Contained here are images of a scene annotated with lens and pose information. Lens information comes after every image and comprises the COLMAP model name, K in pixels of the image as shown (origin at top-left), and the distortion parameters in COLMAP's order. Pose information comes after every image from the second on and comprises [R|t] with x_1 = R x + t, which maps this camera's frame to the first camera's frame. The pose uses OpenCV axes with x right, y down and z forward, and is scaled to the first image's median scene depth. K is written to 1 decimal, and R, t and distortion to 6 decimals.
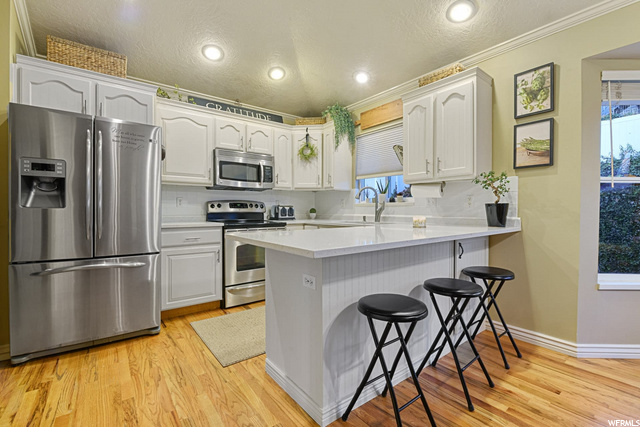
lens RADIAL K [[280.8, 0, 316.6], [0, 280.8, 215.2], [0, 0, 1]] dist [-0.002025, -0.000150]
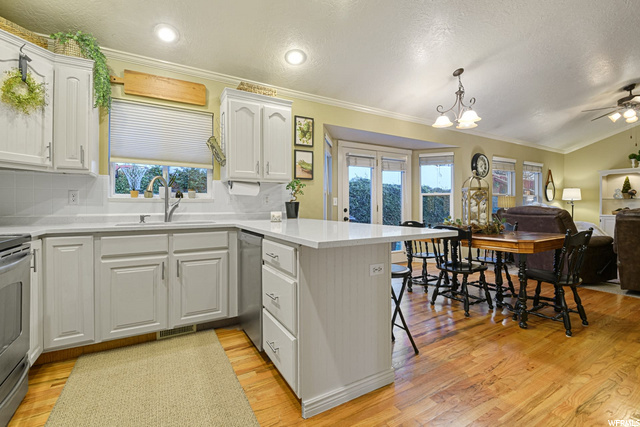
lens RADIAL K [[280.9, 0, 320.9], [0, 280.9, 207.6], [0, 0, 1]] dist [-0.011162, -0.000646]
pose [[0.131687, -0.003571, 0.991285, -0.583856], [0.021363, 0.999771, 0.000764, -0.008953], [-0.991061, 0.021077, 0.131733, 0.532054]]
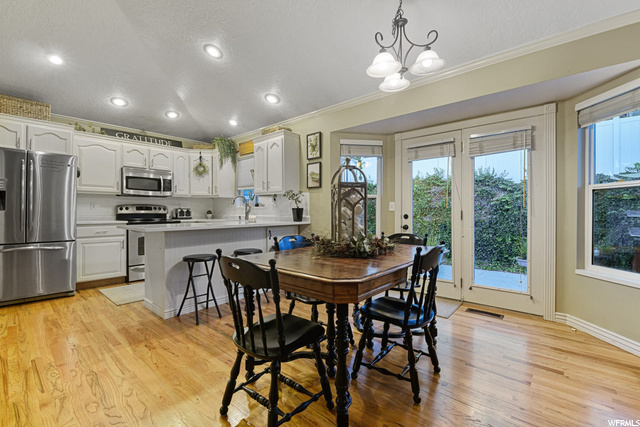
lens RADIAL K [[281.0, 0, 320.0], [0, 281.0, 213.5], [0, 0, 1]] dist [-0.009648, -0.000412]
pose [[0.980344, 0.000045, 0.197294, 0.344388], [0.002543, 0.999914, -0.012863, 0.011559], [-0.197277, 0.013111, 0.980260, -0.575522]]
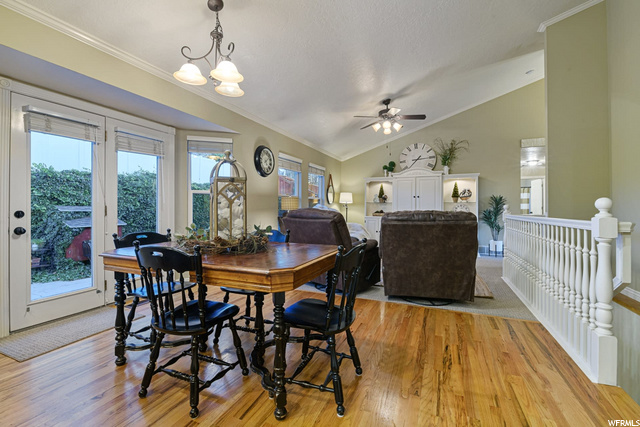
lens RADIAL K [[280.9, 0, 320.9], [0, 280.9, 207.6], [0, 0, 1]] dist [-0.011162, -0.000646]
pose [[-0.488752, 0.001178, 0.872422, -0.150341], [0.012846, 0.999900, 0.005847, -0.003113], [-0.872328, 0.014065, -0.488718, 0.229906]]
